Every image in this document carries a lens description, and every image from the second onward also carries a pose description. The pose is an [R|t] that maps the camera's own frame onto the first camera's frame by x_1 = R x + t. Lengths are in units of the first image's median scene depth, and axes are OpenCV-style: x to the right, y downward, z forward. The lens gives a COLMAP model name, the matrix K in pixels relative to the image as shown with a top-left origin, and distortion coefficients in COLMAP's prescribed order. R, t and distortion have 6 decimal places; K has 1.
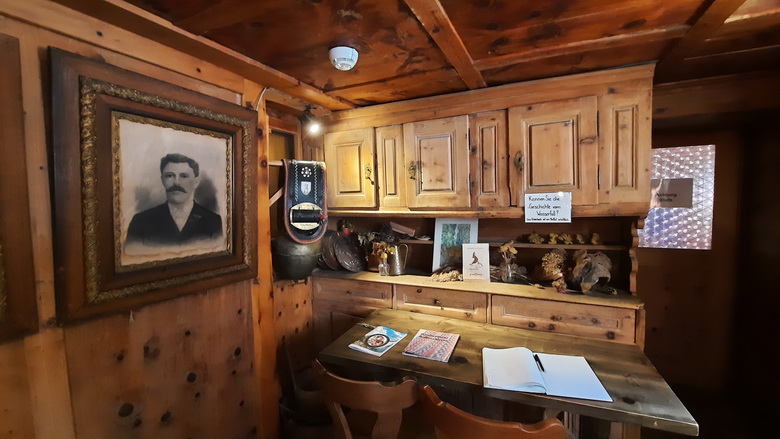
lens RADIAL K [[309.2, 0, 400.2], [0, 309.2, 214.6], [0, 0, 1]] dist [-0.015427, -0.000331]
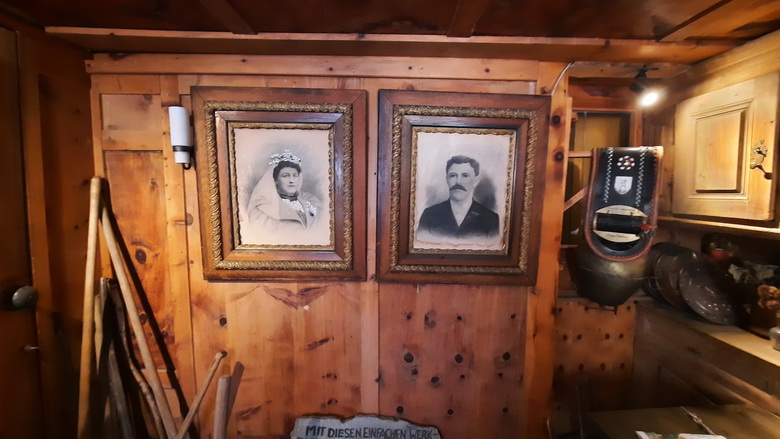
lens RADIAL K [[309.2, 0, 400.2], [0, 309.2, 214.6], [0, 0, 1]] dist [-0.015427, -0.000331]
pose [[0.431622, 0.088545, -0.897698, 0.156559], [-0.066170, 0.995598, 0.066386, -0.038470], [0.899624, 0.030747, 0.435581, 0.273637]]
